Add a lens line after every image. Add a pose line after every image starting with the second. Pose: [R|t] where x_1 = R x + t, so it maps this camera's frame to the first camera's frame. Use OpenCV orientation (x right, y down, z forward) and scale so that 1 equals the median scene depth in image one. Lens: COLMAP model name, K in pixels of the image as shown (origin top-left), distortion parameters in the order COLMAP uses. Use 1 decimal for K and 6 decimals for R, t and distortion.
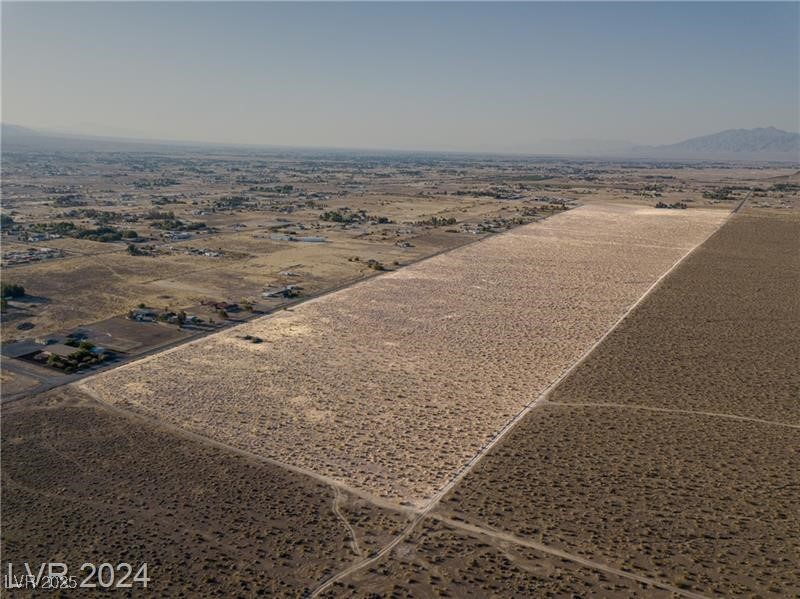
lens RADIAL K [[598.3, 0, 403.2], [0, 598.3, 296.6], [0, 0, 1]] dist [0.038628, -0.010051]
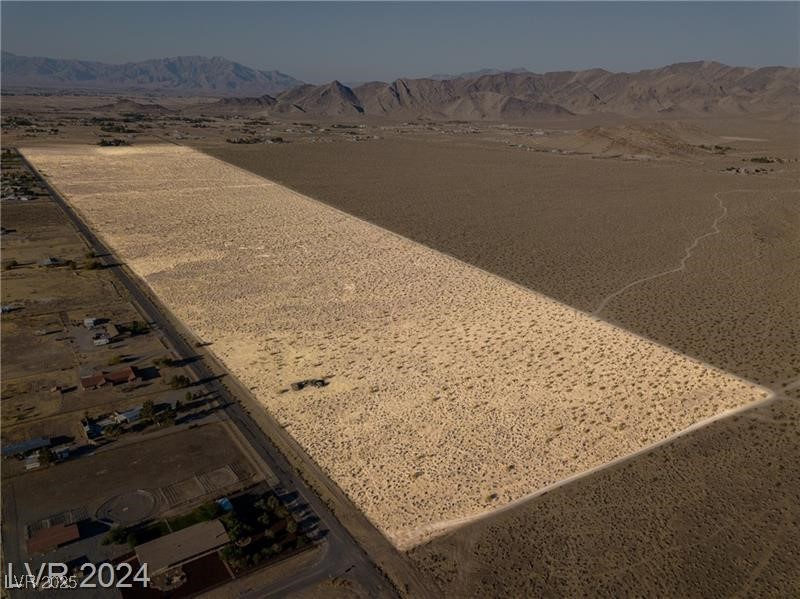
lens RADIAL K [[598.3, 0, 402.2], [0, 598.3, 303.0], [0, 0, 1]] dist [0.038628, -0.010051]
pose [[0.473308, -0.292339, 0.830974, -0.822596], [0.193208, 0.954809, 0.225857, -0.171491], [-0.859448, 0.053651, 0.508400, 0.590114]]
